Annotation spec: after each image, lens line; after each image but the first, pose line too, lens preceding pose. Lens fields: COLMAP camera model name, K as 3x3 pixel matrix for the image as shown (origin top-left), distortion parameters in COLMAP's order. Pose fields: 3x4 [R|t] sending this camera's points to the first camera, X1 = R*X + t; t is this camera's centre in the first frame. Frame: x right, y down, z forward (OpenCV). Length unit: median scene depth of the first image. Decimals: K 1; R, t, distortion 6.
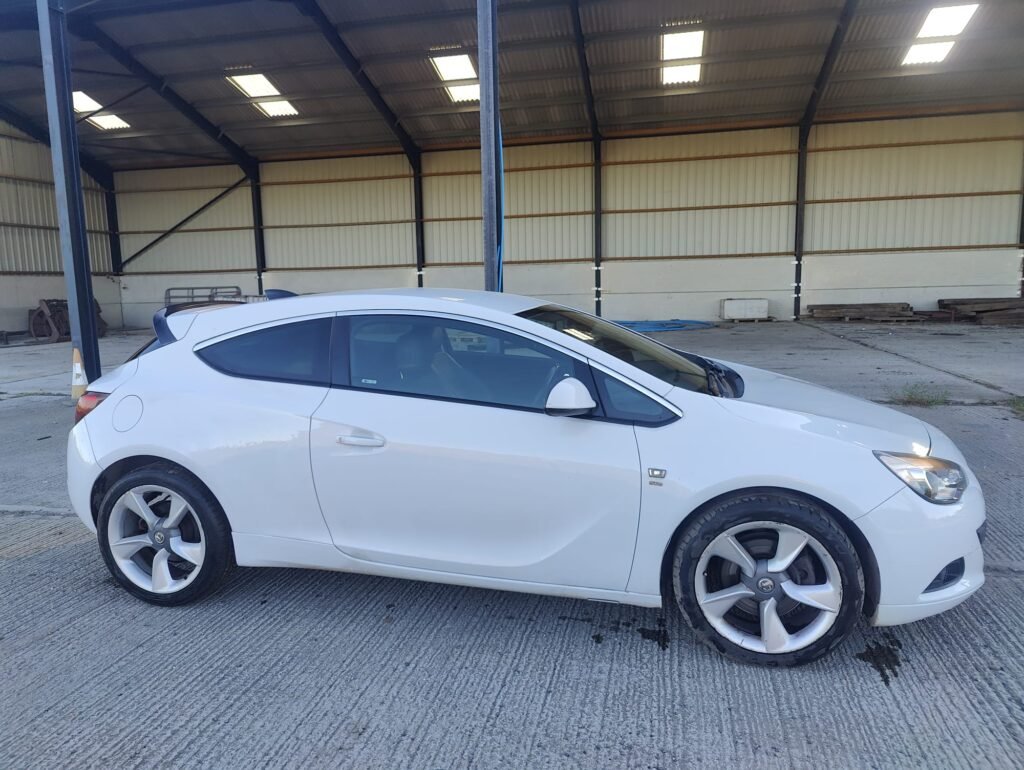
lens RADIAL K [[711.1, 0, 502.7], [0, 711.1, 382.1], [0, 0, 1]] dist [0.043715, -0.046320]
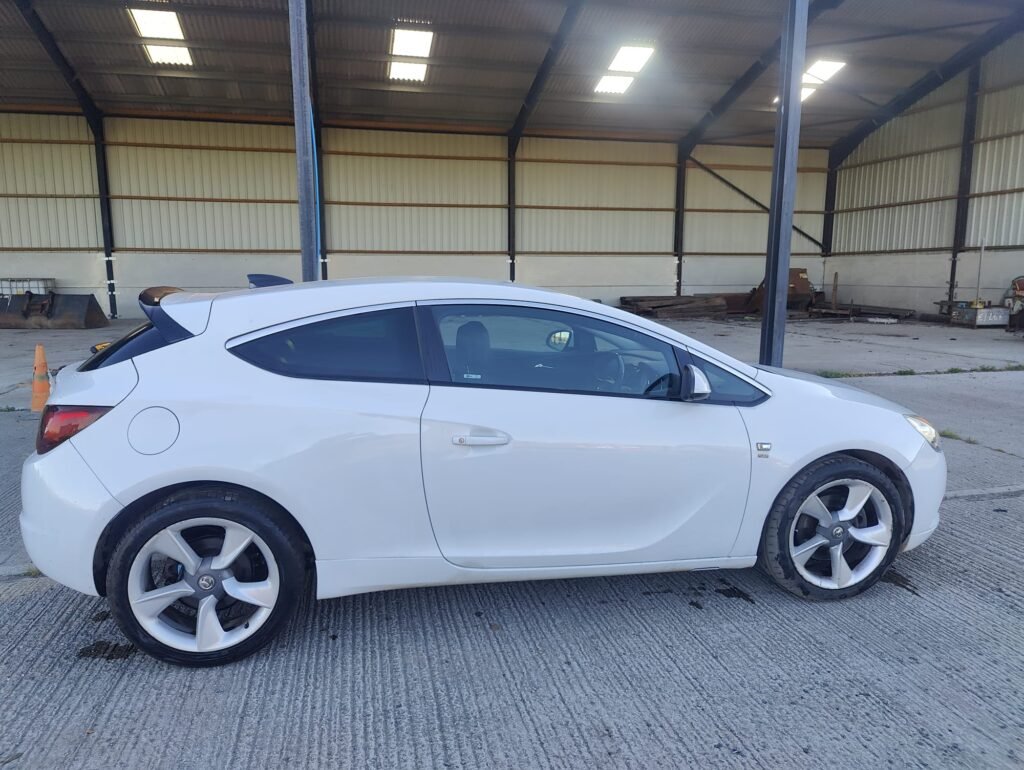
lens RADIAL K [[711.1, 0, 506.7], [0, 711.1, 388.9], [0, 0, 1]] dist [0.043715, -0.046320]
pose [[0.898334, -0.046329, 0.436863, -0.511052], [0.038970, 0.998907, 0.025800, -0.006385], [-0.437581, -0.006152, 0.899158, 0.134467]]
